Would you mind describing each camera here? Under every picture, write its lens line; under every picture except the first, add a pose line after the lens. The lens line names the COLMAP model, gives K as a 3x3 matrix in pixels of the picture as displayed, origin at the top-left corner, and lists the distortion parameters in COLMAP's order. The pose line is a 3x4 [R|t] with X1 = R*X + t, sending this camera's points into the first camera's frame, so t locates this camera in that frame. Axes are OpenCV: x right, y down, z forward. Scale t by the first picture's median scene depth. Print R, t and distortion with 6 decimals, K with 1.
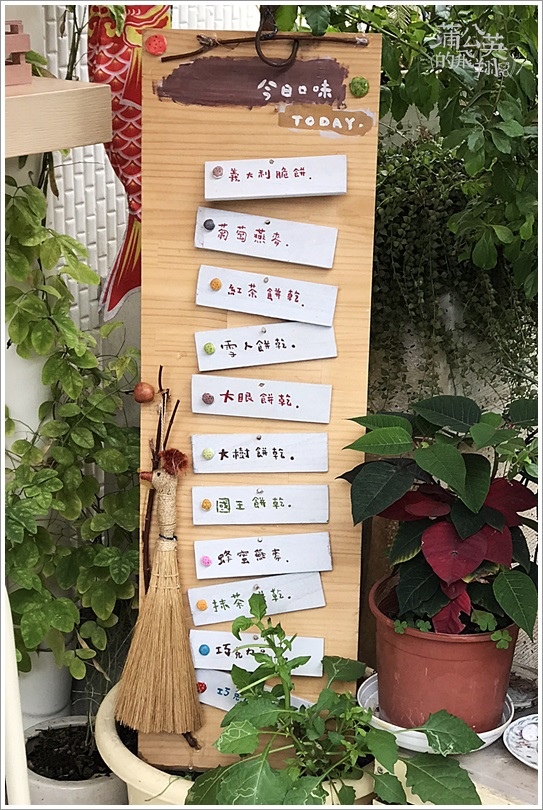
lens RADIAL K [[1318.4, 0, 271.4], [0, 1318.4, 412.1], [0, 0, 1]] dist [0.110216, 0.000000]
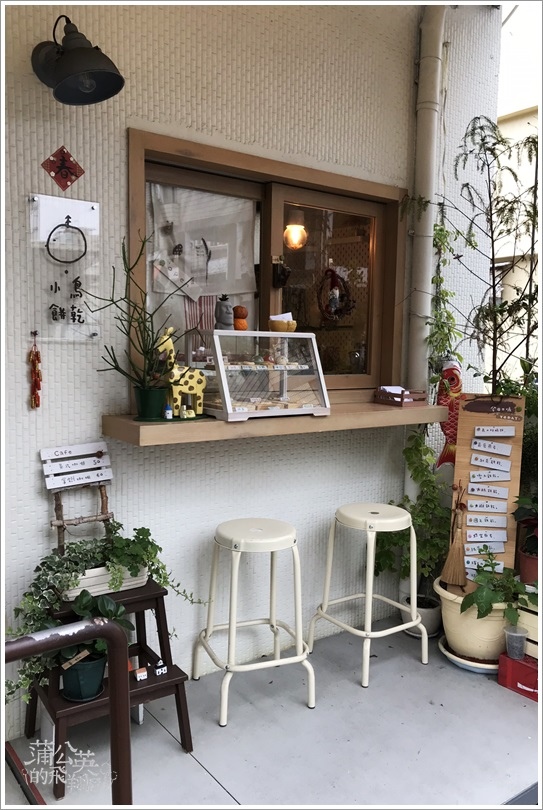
lens RADIAL K [[675.9, 0, 269.6], [0, 675.9, 417.2], [0, 0, 1]] dist [0.016080, -0.010983]
pose [[0.957213, 0.040794, -0.286493, -0.058572], [-0.103388, 0.972883, -0.206904, 0.242606], [0.270284, 0.227671, 0.935474, -0.962709]]
